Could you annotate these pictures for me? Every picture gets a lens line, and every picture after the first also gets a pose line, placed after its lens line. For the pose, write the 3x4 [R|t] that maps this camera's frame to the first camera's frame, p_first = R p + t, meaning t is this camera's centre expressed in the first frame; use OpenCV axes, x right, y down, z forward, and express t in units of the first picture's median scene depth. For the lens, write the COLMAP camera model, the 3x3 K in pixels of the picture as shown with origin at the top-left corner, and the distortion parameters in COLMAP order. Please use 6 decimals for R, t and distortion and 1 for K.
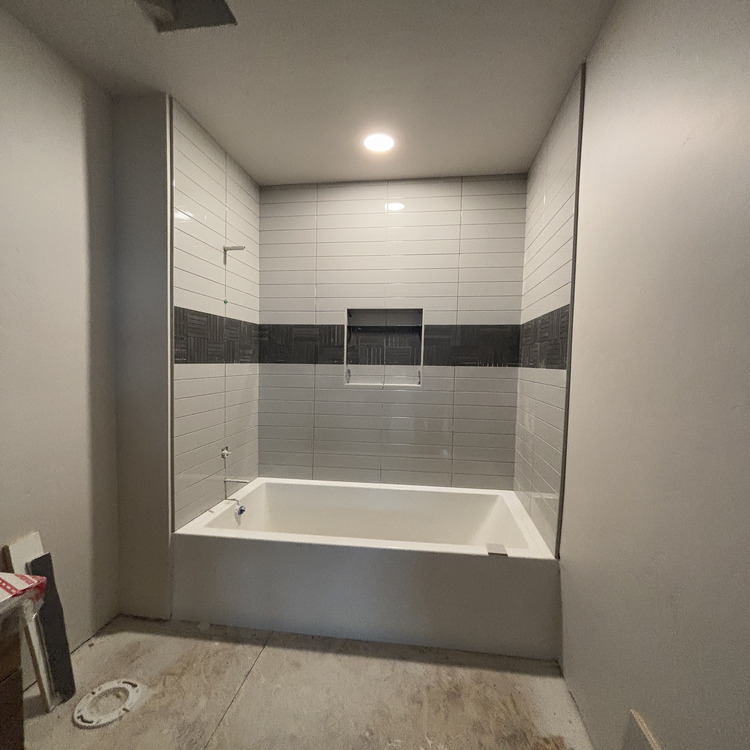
lens RADIAL K [[398.1, 0, 372.2], [0, 398.1, 355.5], [0, 0, 1]] dist [0.001335, -0.000895]
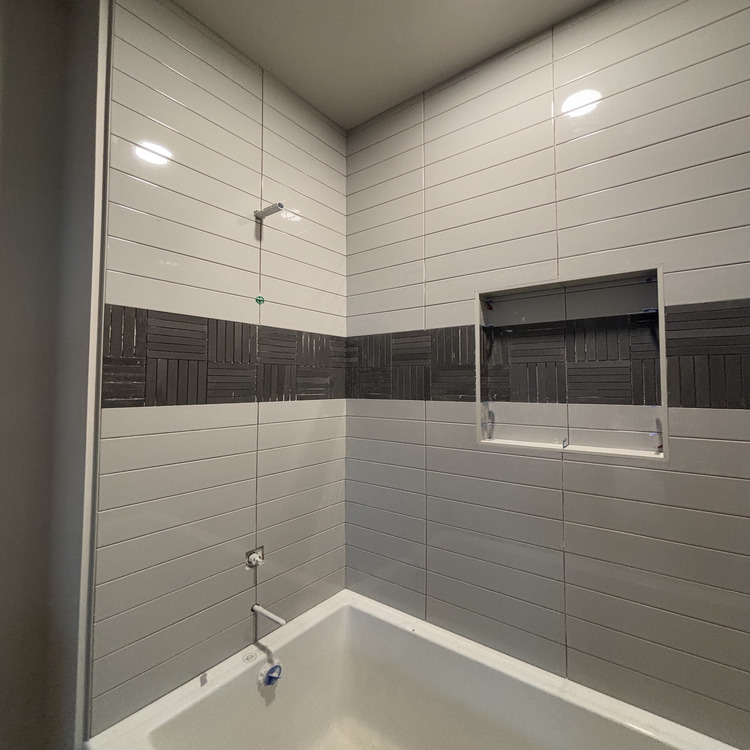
lens RADIAL K [[398.1, 0, 372.2], [0, 398.1, 355.5], [0, 0, 1]] dist [0.001335, -0.000895]
pose [[0.871608, -0.052189, -0.487418, 0.064169], [0.020374, 0.997314, -0.070351, -0.003700], [0.489780, 0.051388, 0.870330, 0.485964]]
